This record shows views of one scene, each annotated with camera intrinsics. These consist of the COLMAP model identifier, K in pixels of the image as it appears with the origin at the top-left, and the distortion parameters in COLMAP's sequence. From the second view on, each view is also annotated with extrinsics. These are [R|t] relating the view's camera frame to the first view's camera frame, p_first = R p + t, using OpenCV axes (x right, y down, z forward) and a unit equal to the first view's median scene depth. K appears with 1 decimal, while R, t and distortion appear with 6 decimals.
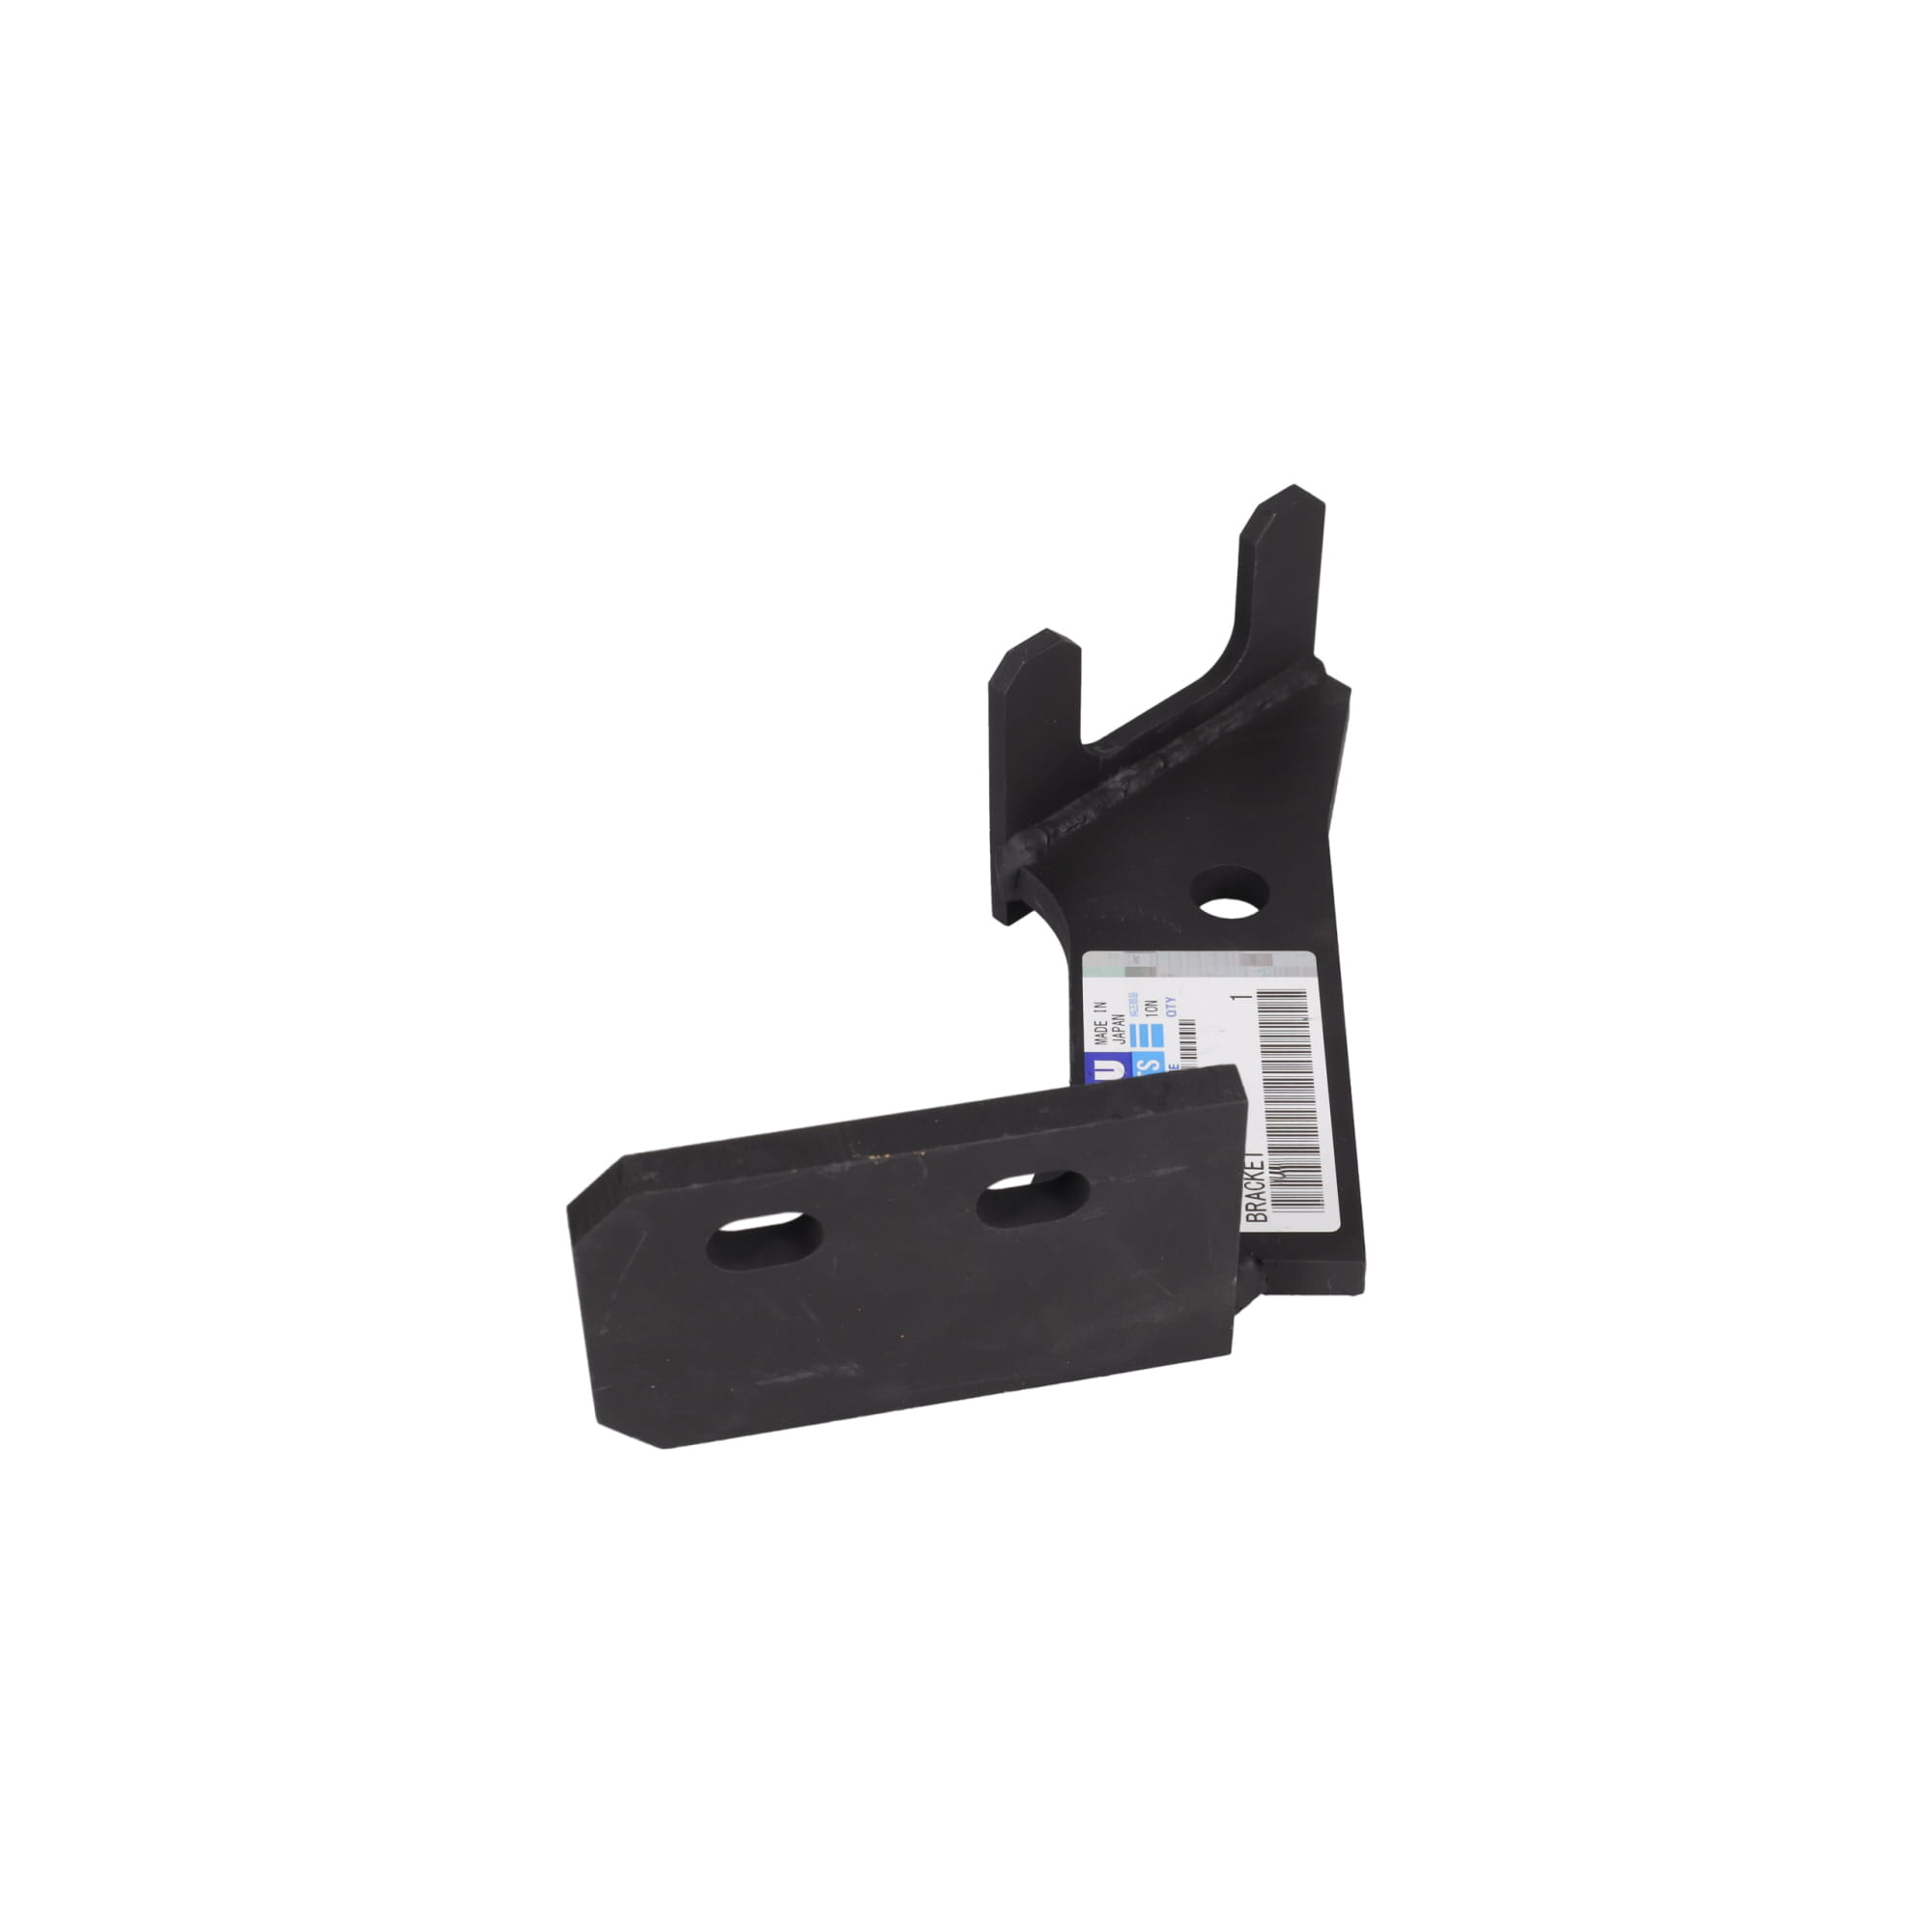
lens RADIAL K [[3471.4, 0, 966.7], [0, 3471.4, 966.3], [0, 0, 1]] dist [-0.000538, 0.000000]
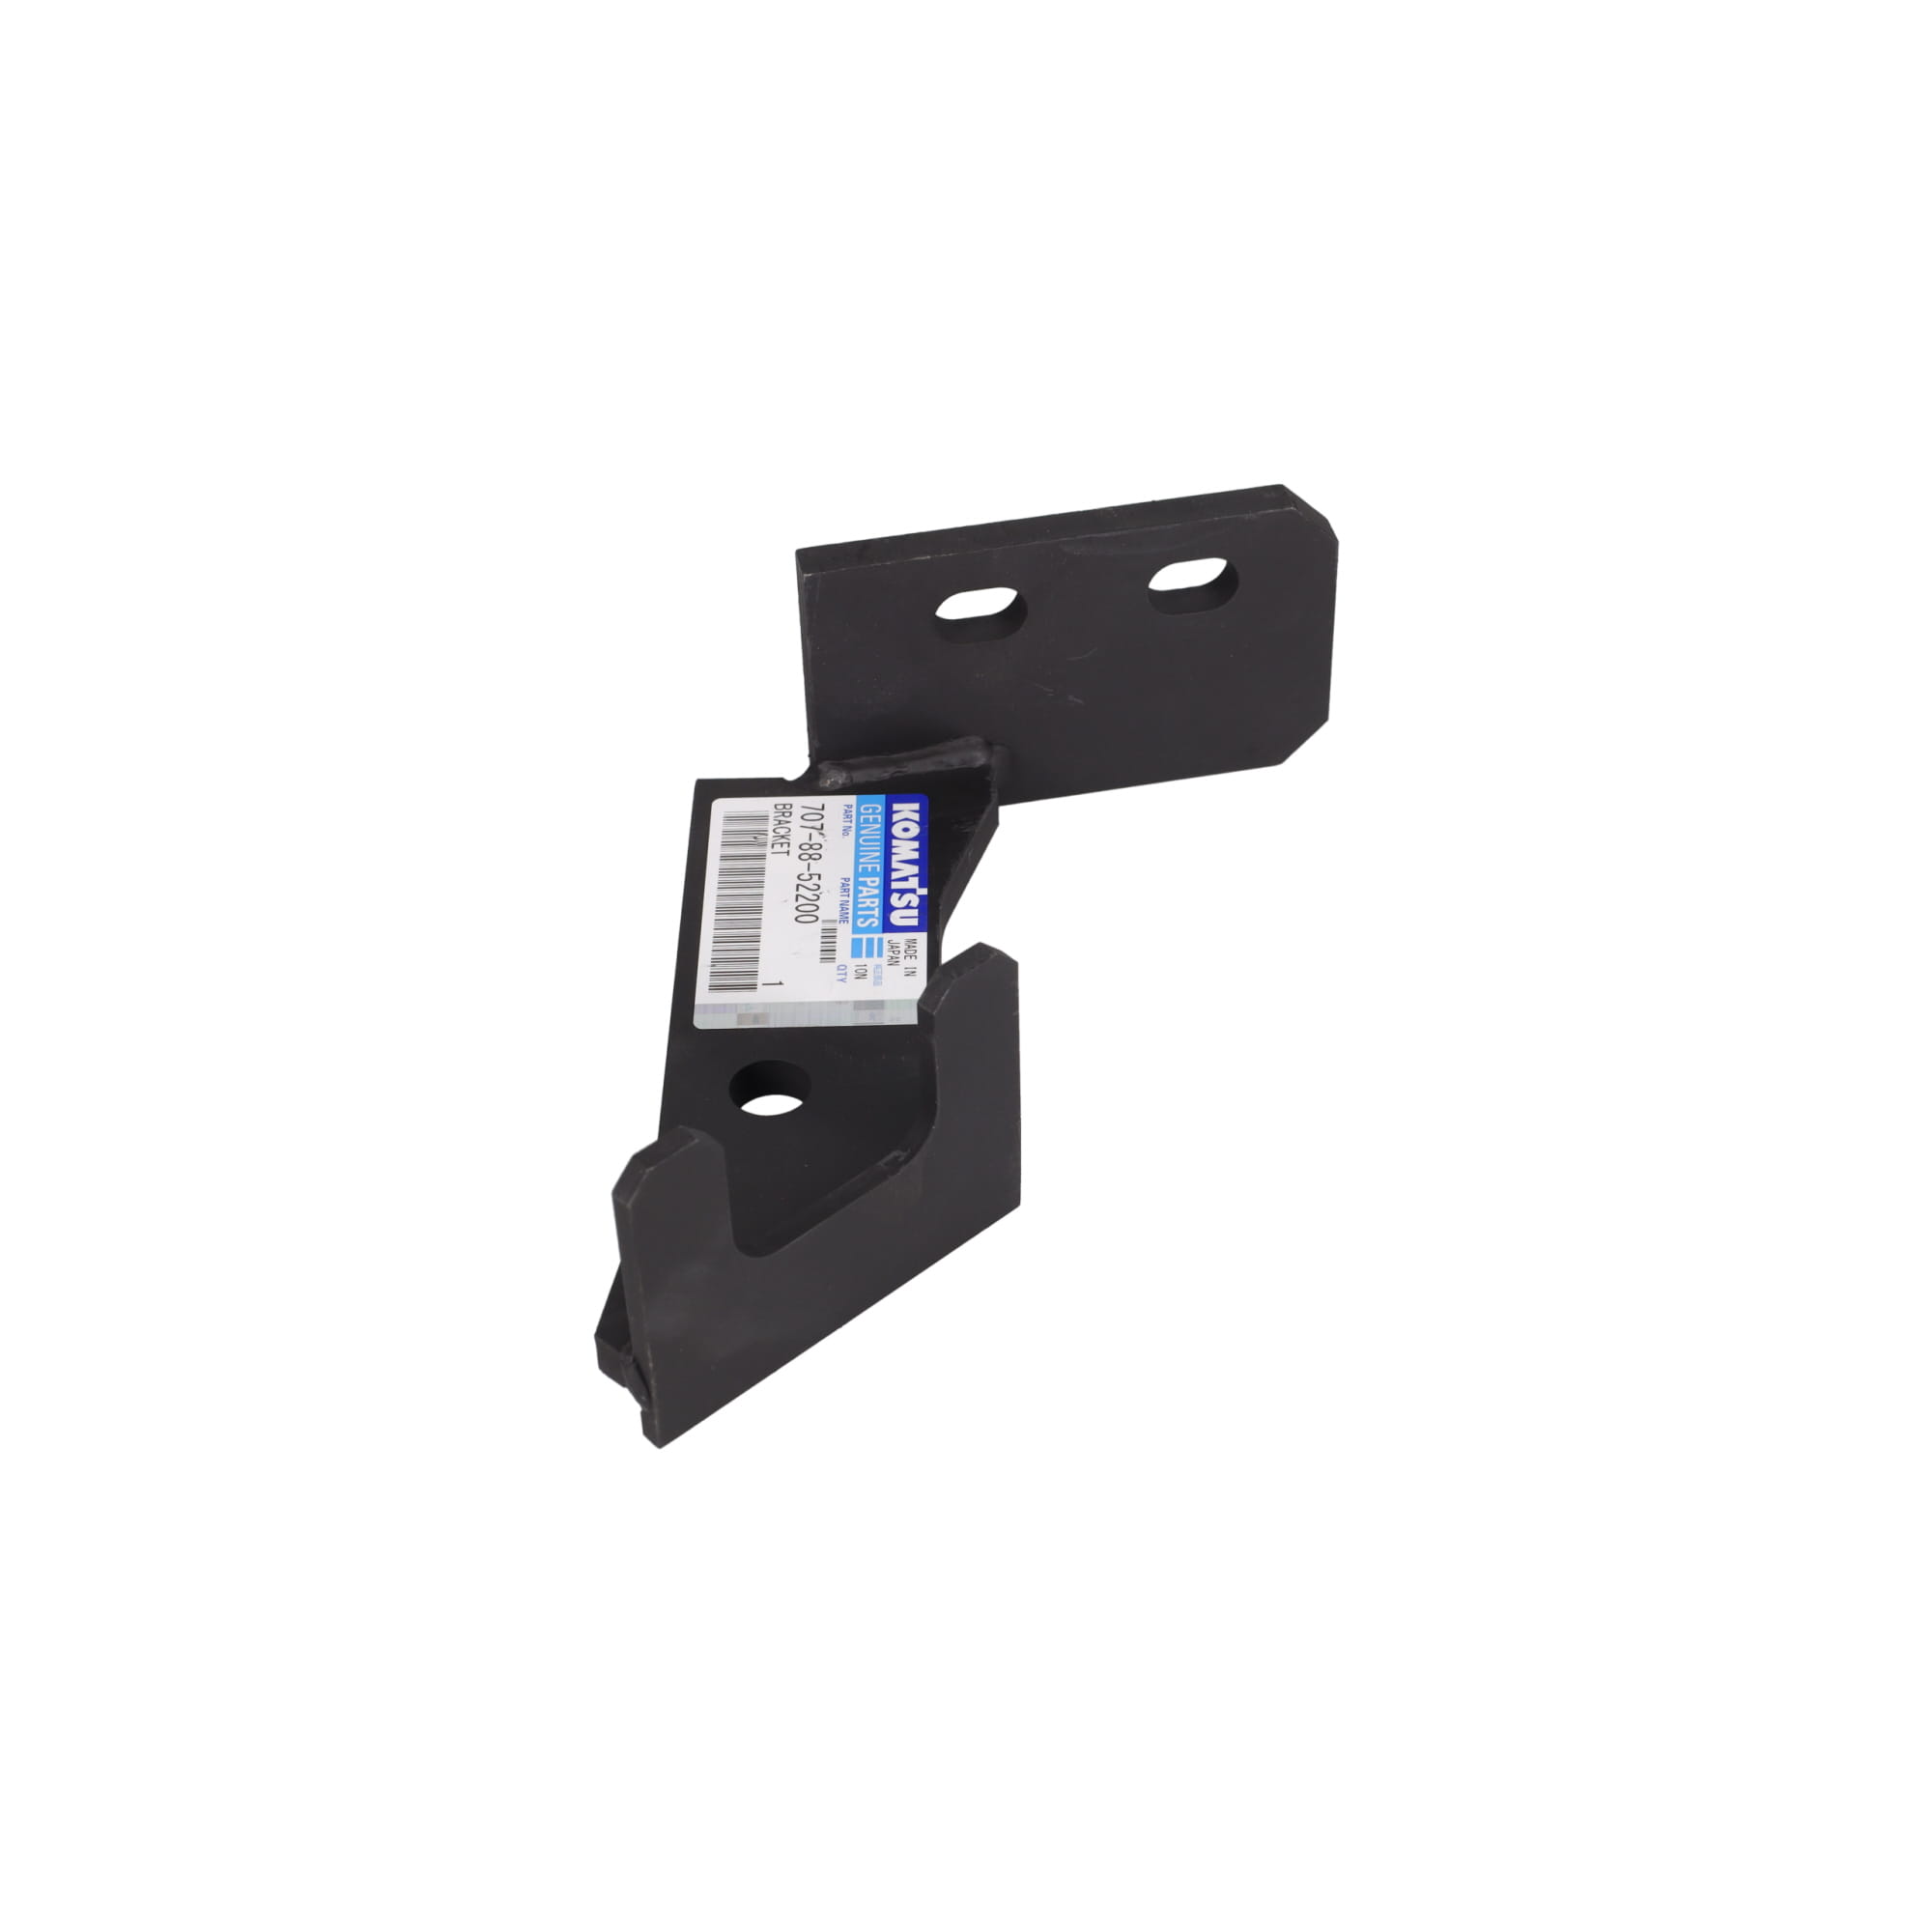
lens RADIAL K [[3144.0, 0, 963.5], [0, 3144.0, 967.9], [0, 0, 1]] dist [0.065015, 0.000000]
pose [[-0.999086, 0.038129, 0.019296, 0.004666], [0.021600, 0.060955, 0.997907, -0.924452], [0.036873, 0.997412, -0.061723, 1.062987]]
